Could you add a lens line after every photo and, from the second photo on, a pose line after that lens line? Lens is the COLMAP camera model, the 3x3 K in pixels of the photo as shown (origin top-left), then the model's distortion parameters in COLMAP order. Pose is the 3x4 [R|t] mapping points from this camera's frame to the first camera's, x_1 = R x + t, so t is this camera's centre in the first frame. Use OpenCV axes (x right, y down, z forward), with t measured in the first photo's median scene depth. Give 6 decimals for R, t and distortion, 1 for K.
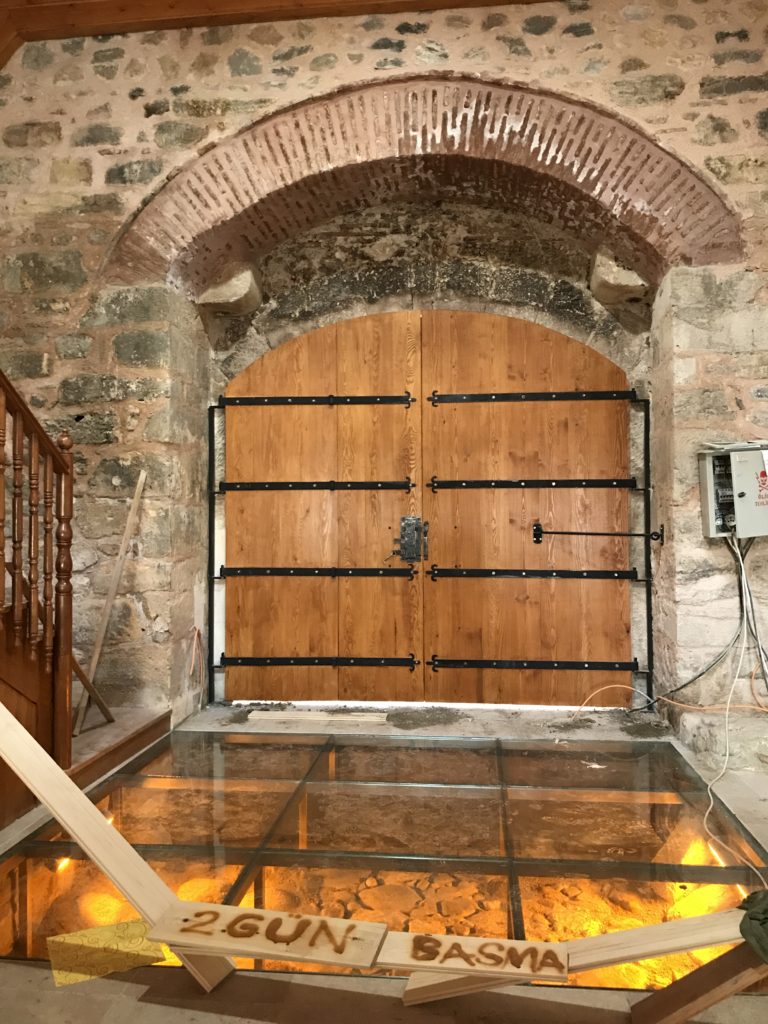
lens RADIAL K [[857.6, 0, 391.5], [0, 857.6, 494.3], [0, 0, 1]] dist [0.041626, -0.055774]
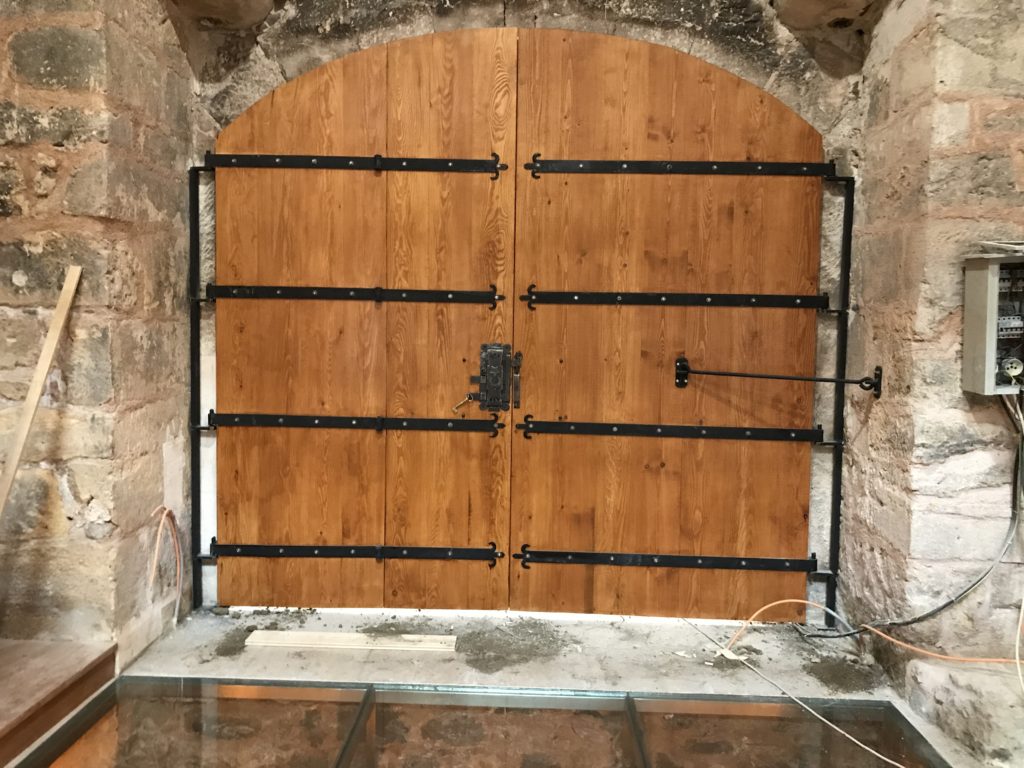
lens RADIAL K [[857.6, 0, 504.7], [0, 857.6, 378.9], [0, 0, 1]] dist [0.041626, -0.055774]
pose [[0.997741, 0.018234, 0.064661, -0.015025], [-0.024170, 0.995444, 0.092232, -0.009606], [-0.062685, -0.093587, 0.993636, 0.360314]]
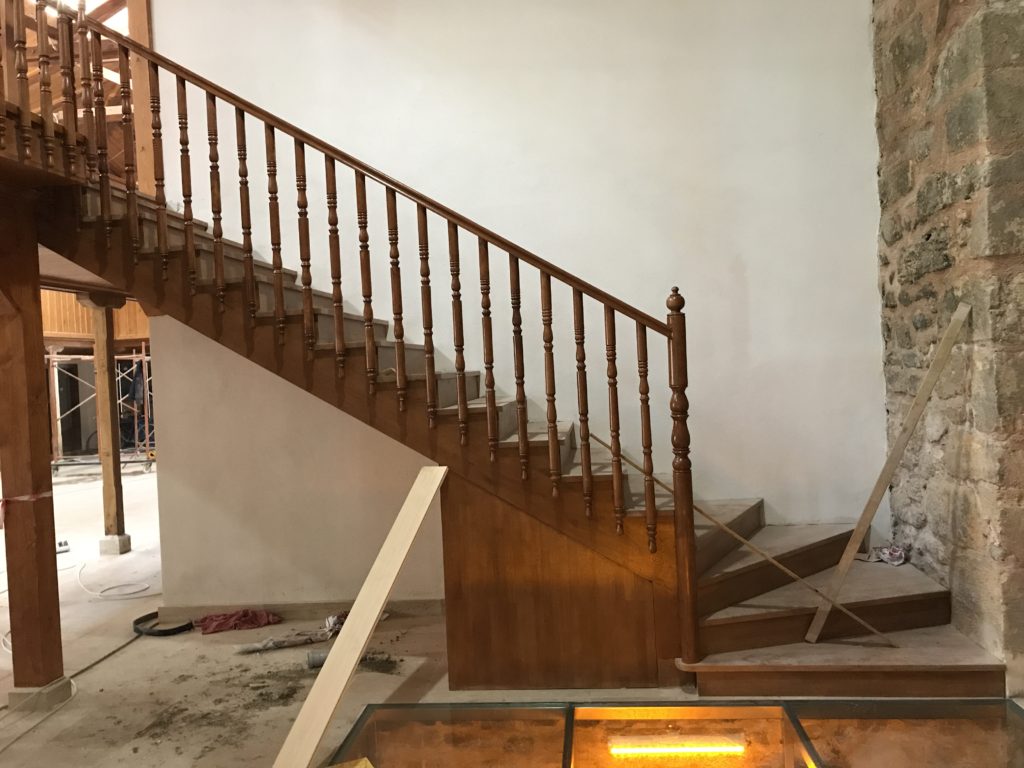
lens RADIAL K [[857.6, 0, 511.1], [0, 857.6, 379.4], [0, 0, 1]] dist [0.041626, -0.055774]
pose [[-0.011116, 0.019675, -0.999745, 0.391769], [0.072934, 0.997159, 0.018813, -0.006263], [0.997275, -0.072706, -0.012519, 0.636845]]
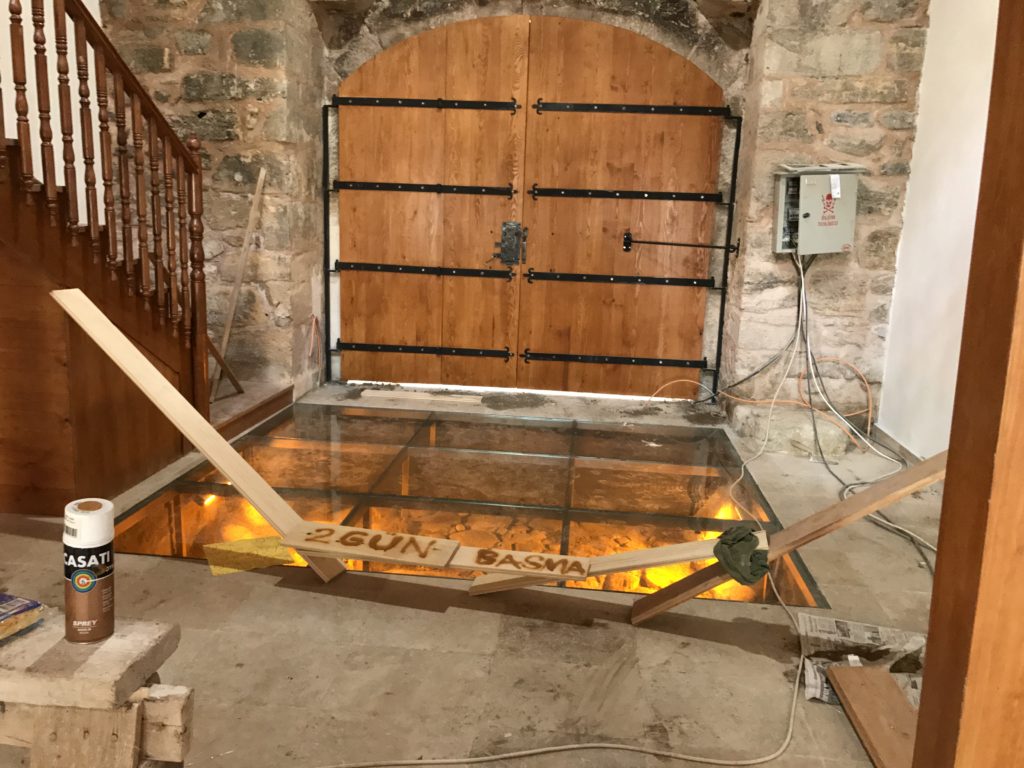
lens RADIAL K [[857.6, 0, 507.1], [0, 857.6, 381.4], [0, 0, 1]] dist [0.041626, -0.055774]
pose [[0.999194, 0.040050, 0.002785, 0.024167], [-0.039670, 0.974297, 0.221746, -0.018704], [0.006167, -0.221677, 0.975101, -0.108048]]
